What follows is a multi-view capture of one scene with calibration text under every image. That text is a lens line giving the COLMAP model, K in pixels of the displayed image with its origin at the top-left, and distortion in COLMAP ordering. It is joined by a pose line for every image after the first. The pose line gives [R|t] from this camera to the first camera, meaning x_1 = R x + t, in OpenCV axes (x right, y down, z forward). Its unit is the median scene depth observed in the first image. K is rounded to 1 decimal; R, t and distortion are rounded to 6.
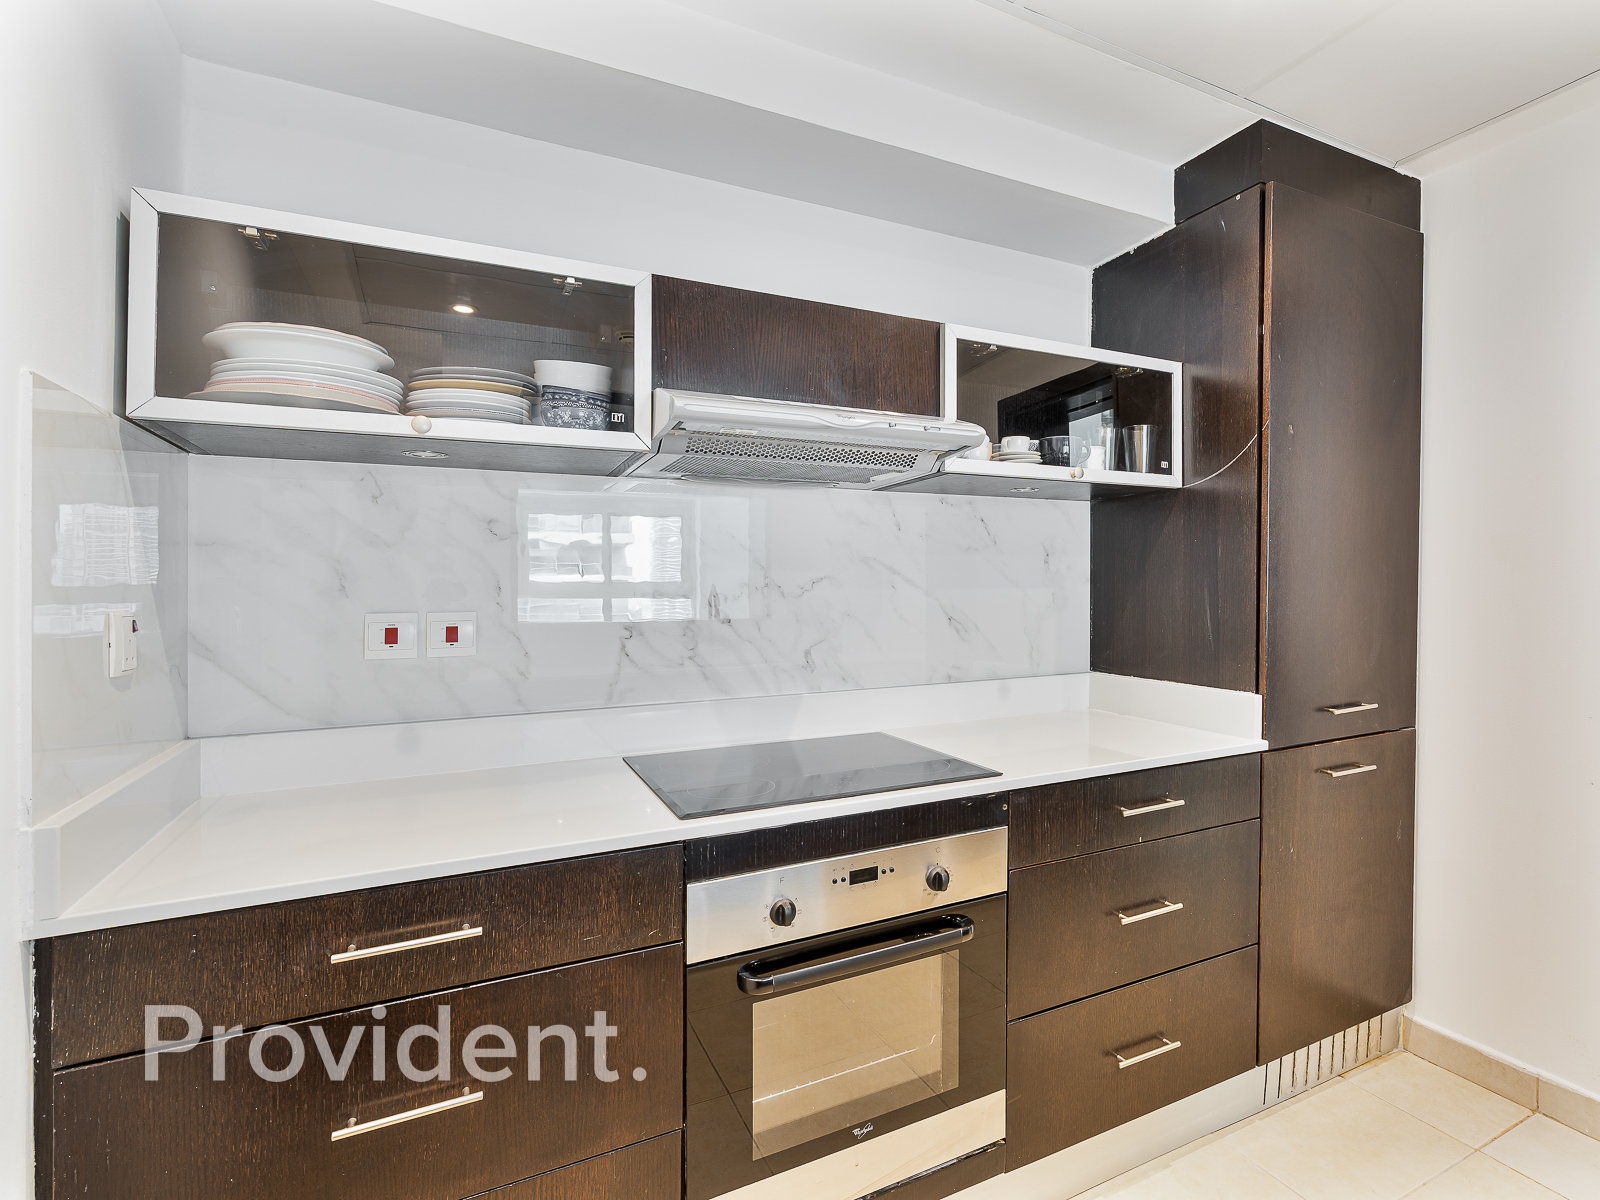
lens RADIAL K [[817.4, 0, 884.3], [0, 817.4, 584.1], [0, 0, 1]] dist [-0.007655, 0.007136]
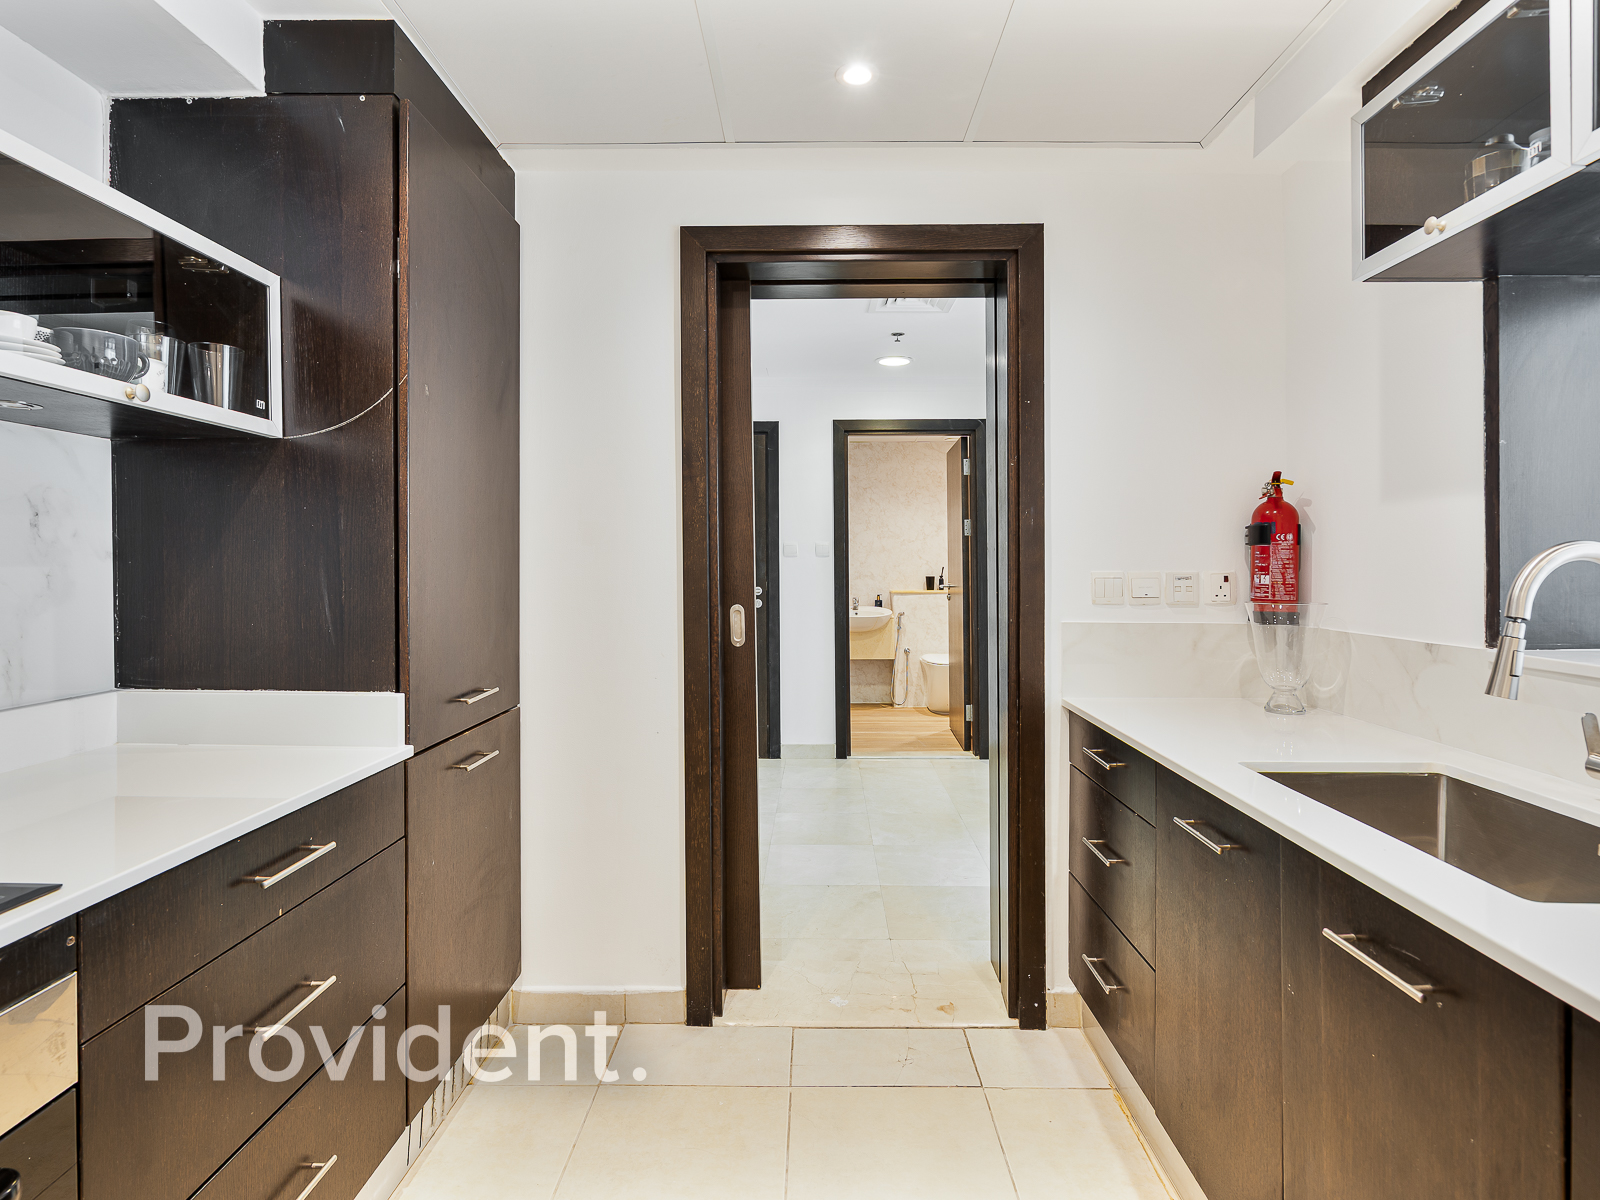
lens RADIAL K [[821.6, 0, 807.1], [0, 821.6, 578.3], [0, 0, 1]] dist [-0.000895, 0.000056]
pose [[0.477626, -0.002478, 0.878560, -0.082767], [-0.010607, 0.999907, 0.008587, 0.002725], [-0.878499, -0.013420, 0.477555, 0.189020]]
